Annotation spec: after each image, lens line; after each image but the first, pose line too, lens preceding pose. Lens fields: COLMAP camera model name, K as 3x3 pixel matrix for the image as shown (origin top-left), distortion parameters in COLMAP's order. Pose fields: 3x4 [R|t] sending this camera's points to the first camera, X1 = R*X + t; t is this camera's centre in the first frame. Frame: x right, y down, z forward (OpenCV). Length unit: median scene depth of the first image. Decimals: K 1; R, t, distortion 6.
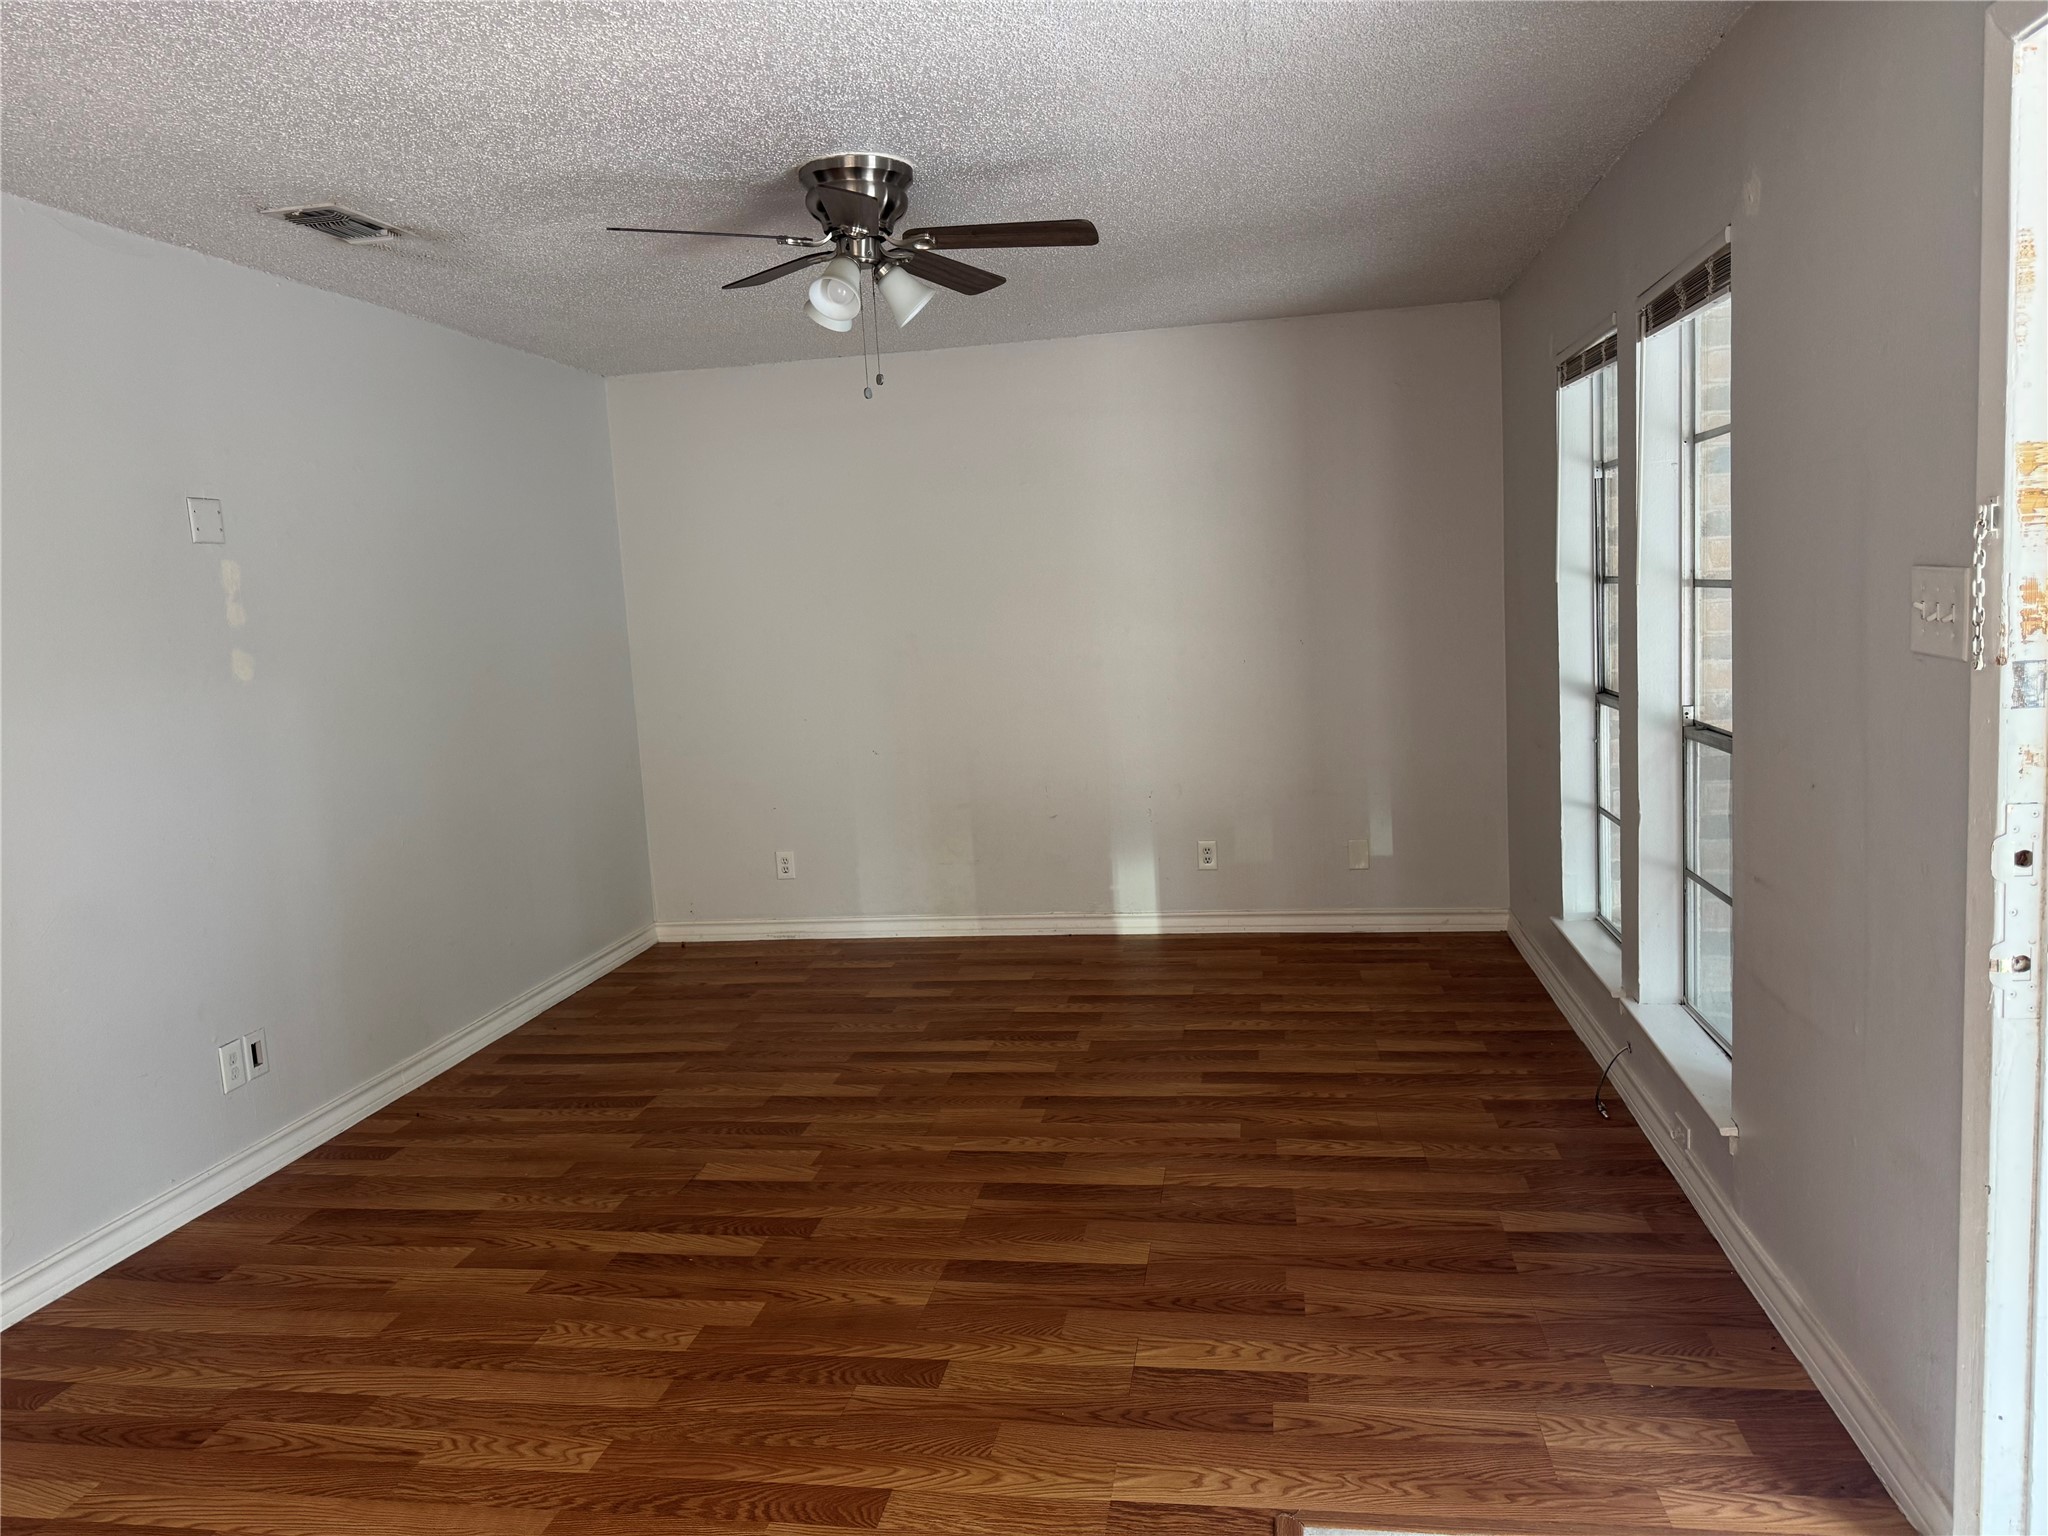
lens RADIAL K [[1434.5, 0, 1024.0], [0, 1434.5, 768.0], [0, 0, 1]] dist [0.135417, -0.240018]
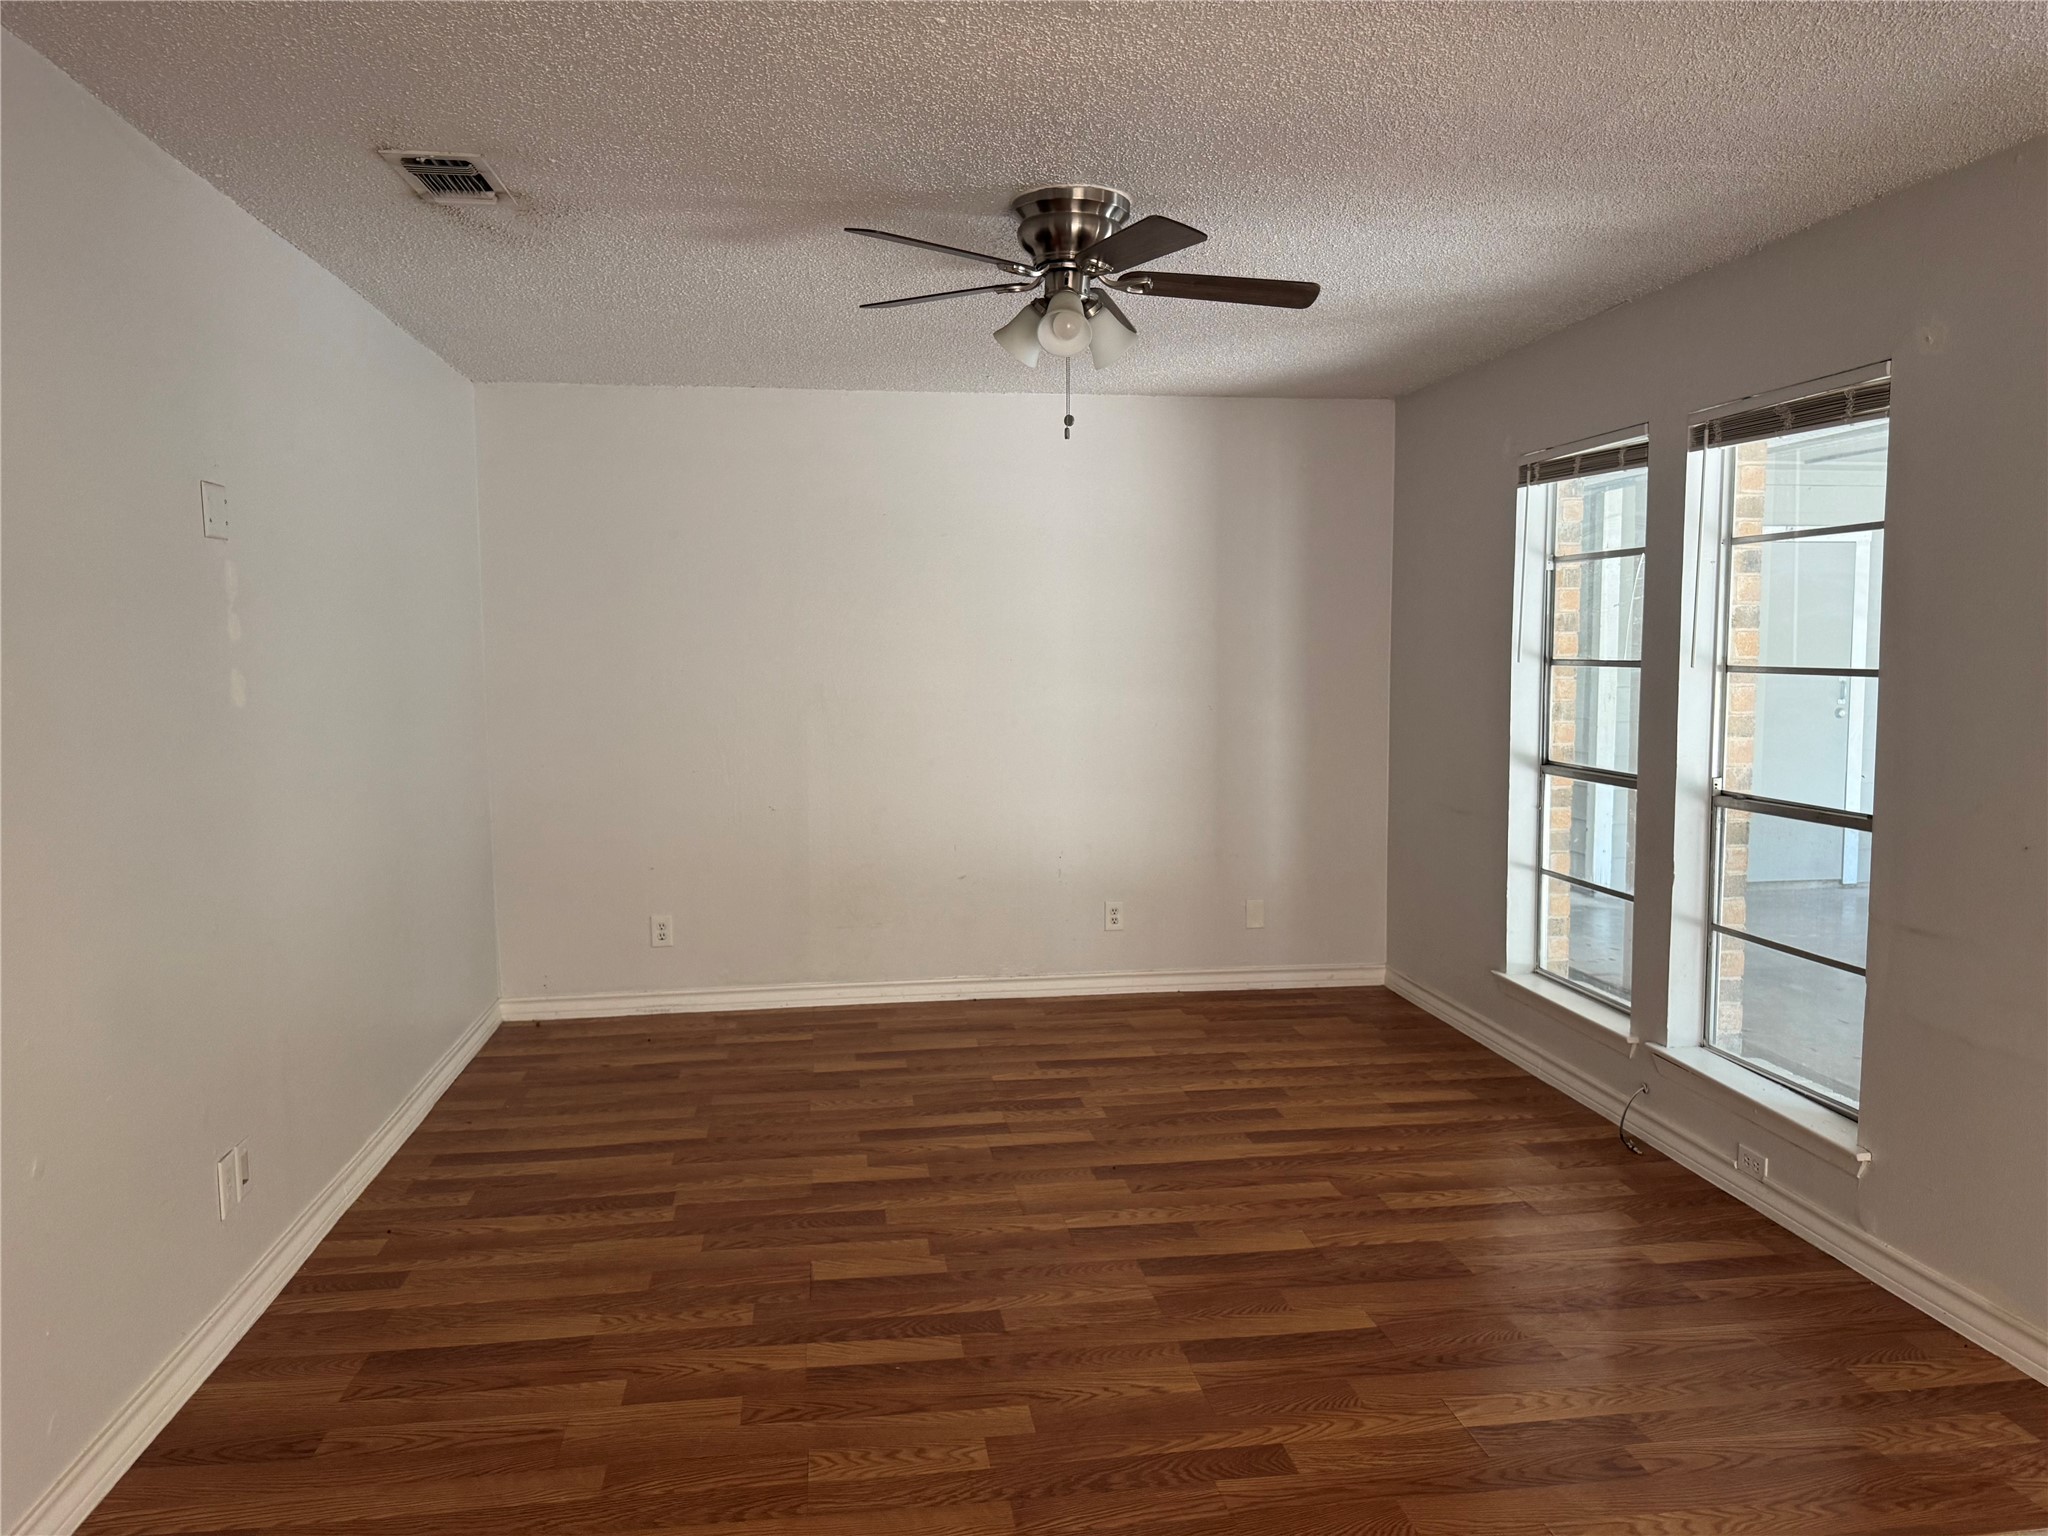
lens RADIAL K [[1446.2, 0, 1024.0], [0, 1446.2, 768.0], [0, 0, 1]] dist [0.112952, -0.182959]
pose [[0.952741, 0.023760, 0.302855, -0.336759], [-0.010502, 0.998917, -0.045330, 0.005882], [-0.303604, 0.040007, 0.951958, 0.076606]]
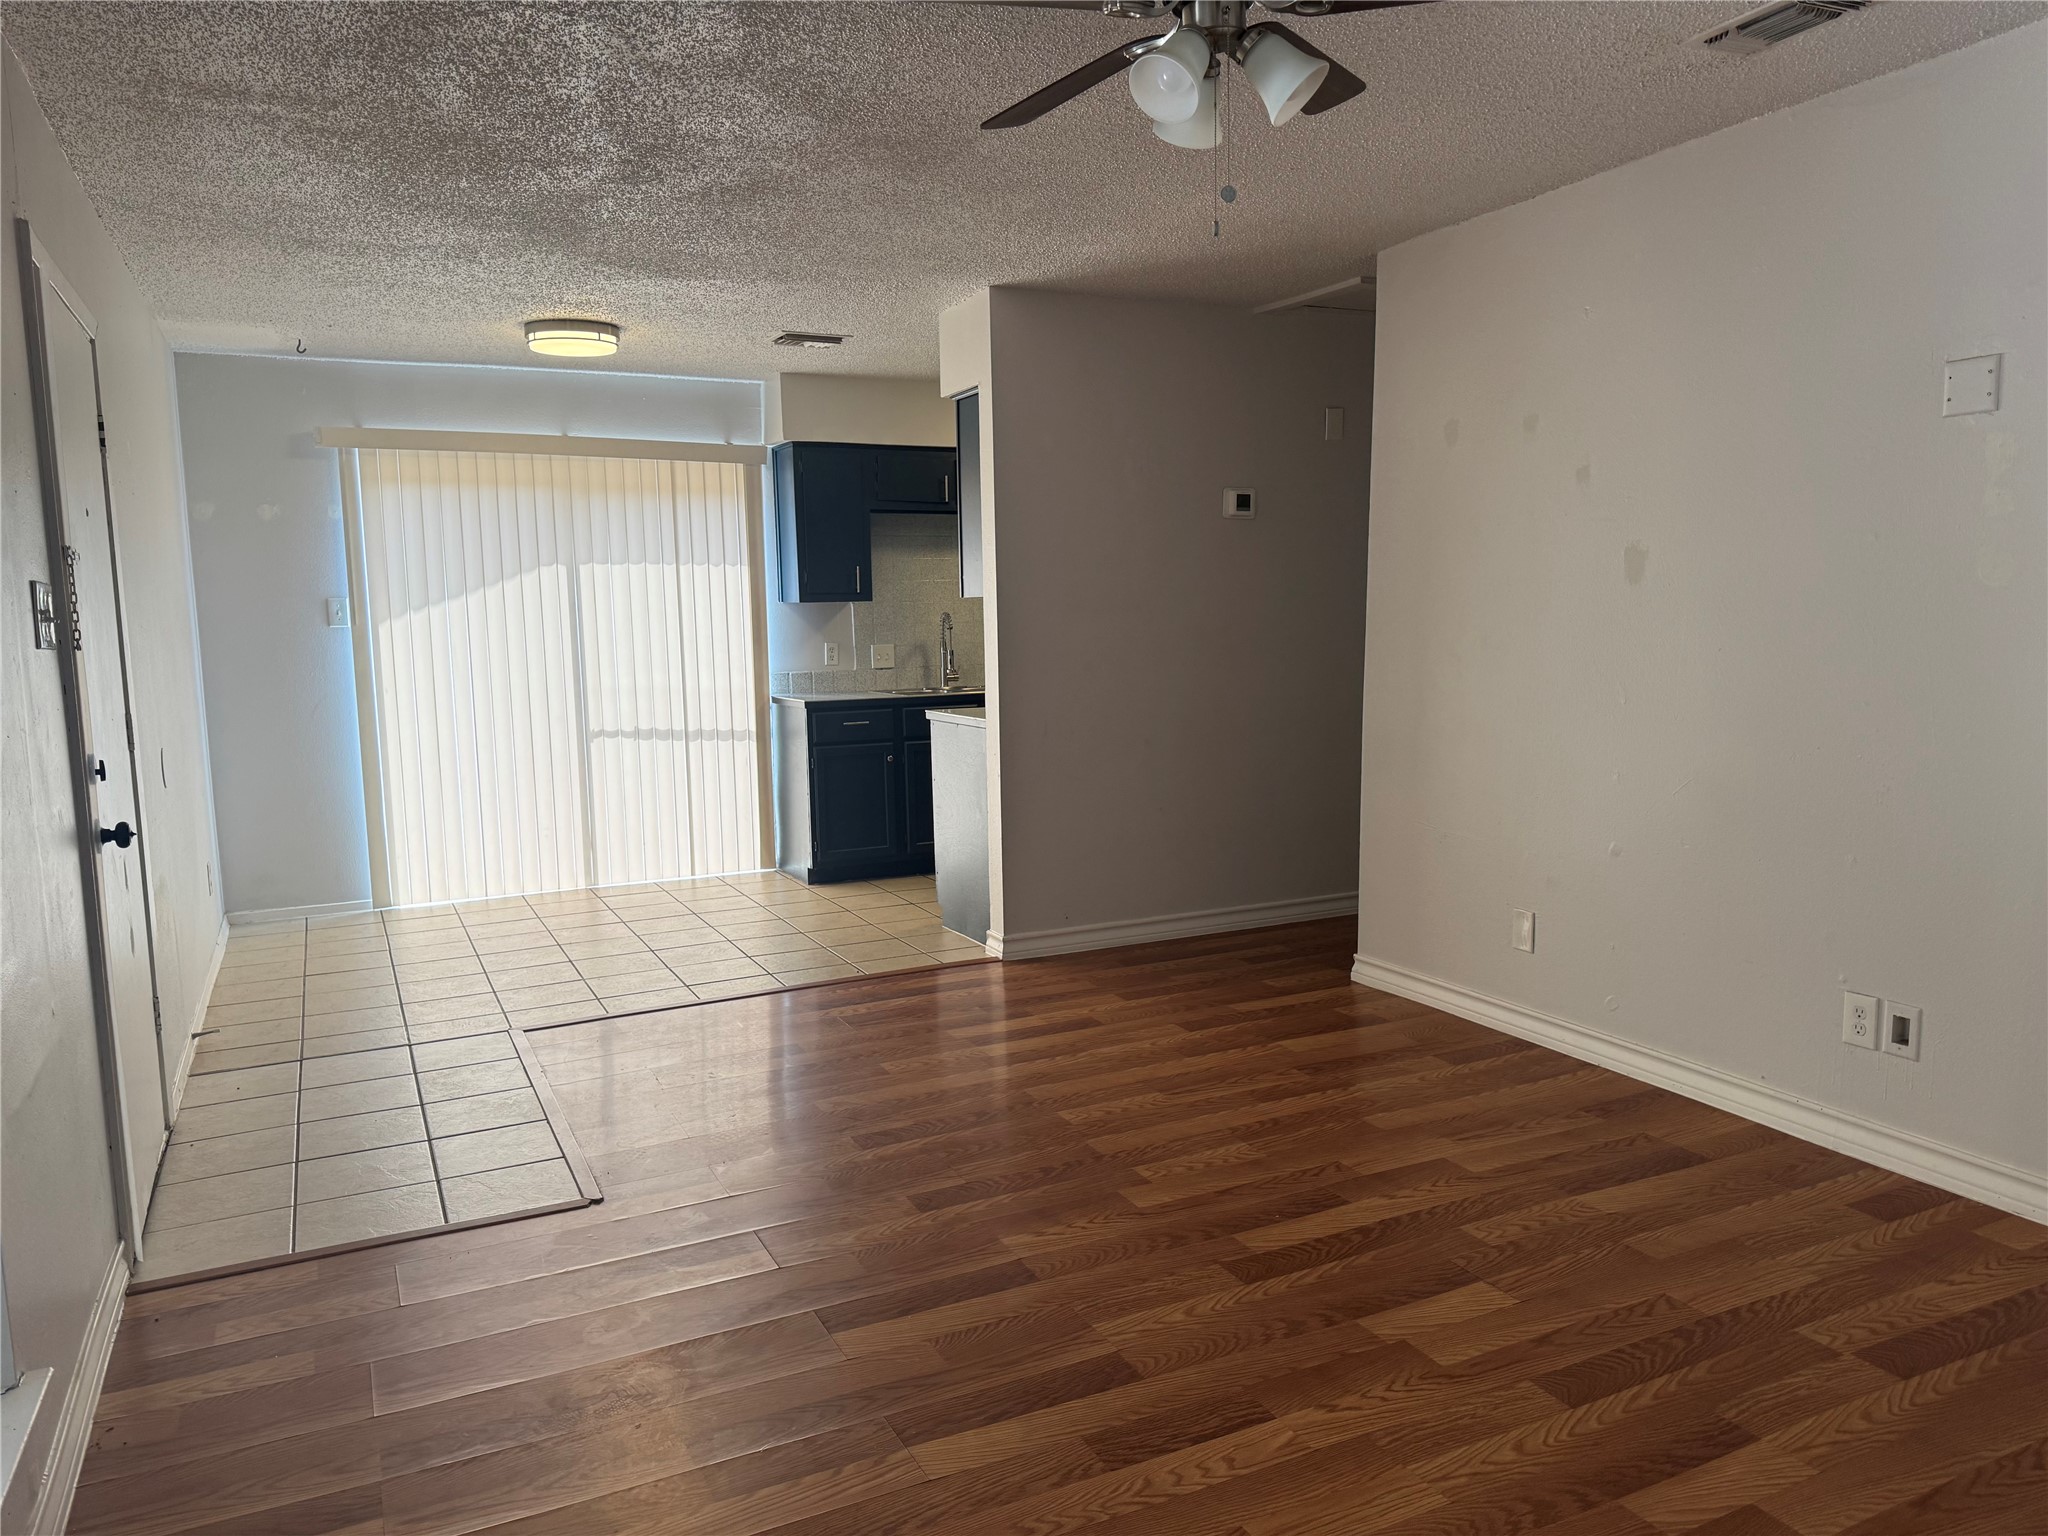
lens RADIAL K [[1434.5, 0, 1024.0], [0, 1434.5, 768.0], [0, 0, 1]] dist [0.135417, -0.240018]
pose [[-0.813398, 0.137873, -0.565132, 0.317562], [-0.004232, 0.970078, 0.242757, -0.142295], [0.581692, 0.199850, -0.788476, 1.234673]]
